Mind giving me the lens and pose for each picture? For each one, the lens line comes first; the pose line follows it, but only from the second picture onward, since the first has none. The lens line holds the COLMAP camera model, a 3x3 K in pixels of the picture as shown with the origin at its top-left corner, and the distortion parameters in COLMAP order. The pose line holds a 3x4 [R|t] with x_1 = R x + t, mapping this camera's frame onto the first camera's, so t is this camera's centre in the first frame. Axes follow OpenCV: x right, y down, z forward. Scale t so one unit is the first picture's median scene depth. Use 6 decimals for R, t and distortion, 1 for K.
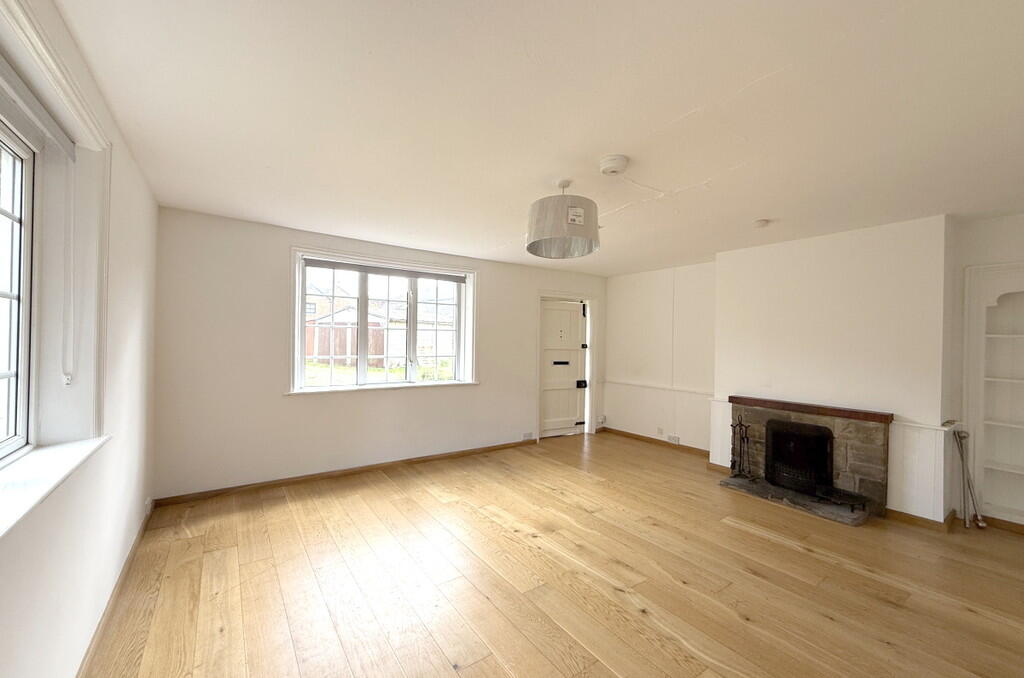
lens RADIAL K [[423.5, 0, 512.0], [0, 423.5, 339.0], [0, 0, 1]] dist [-0.000243, 0.000086]
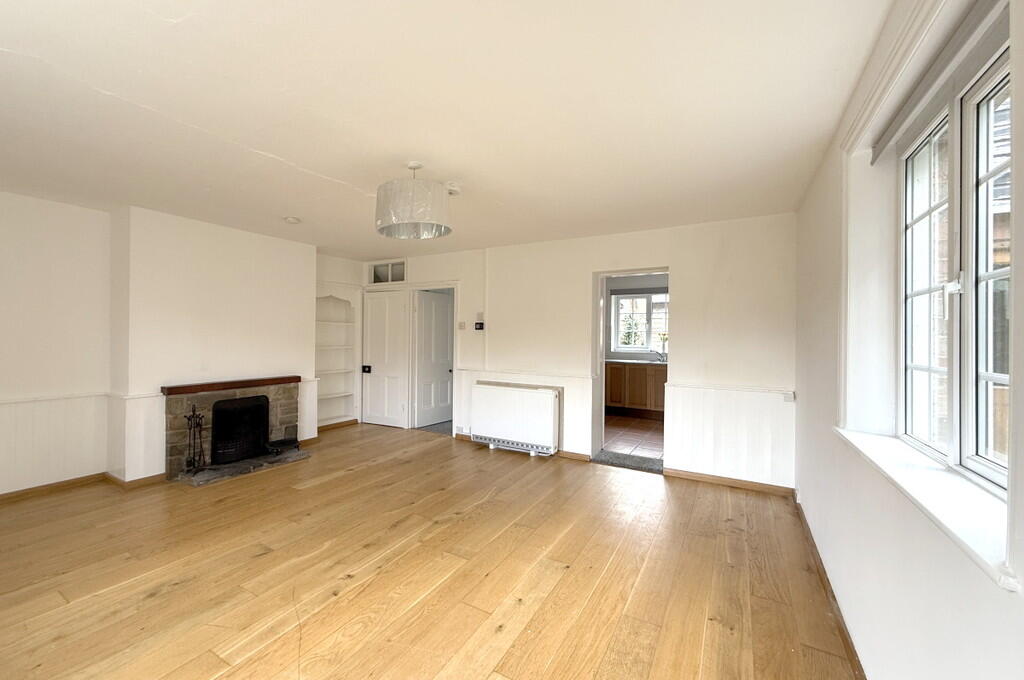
lens RADIAL K [[423.5, 0, 512.0], [0, 423.5, 340.0], [0, 0, 1]] dist [-0.000243, 0.000086]
pose [[-0.464798, -0.028982, 0.884942, -0.658311], [-0.020739, 0.999546, 0.021843, 0.011492], [-0.885174, -0.008200, -0.465188, 0.961809]]
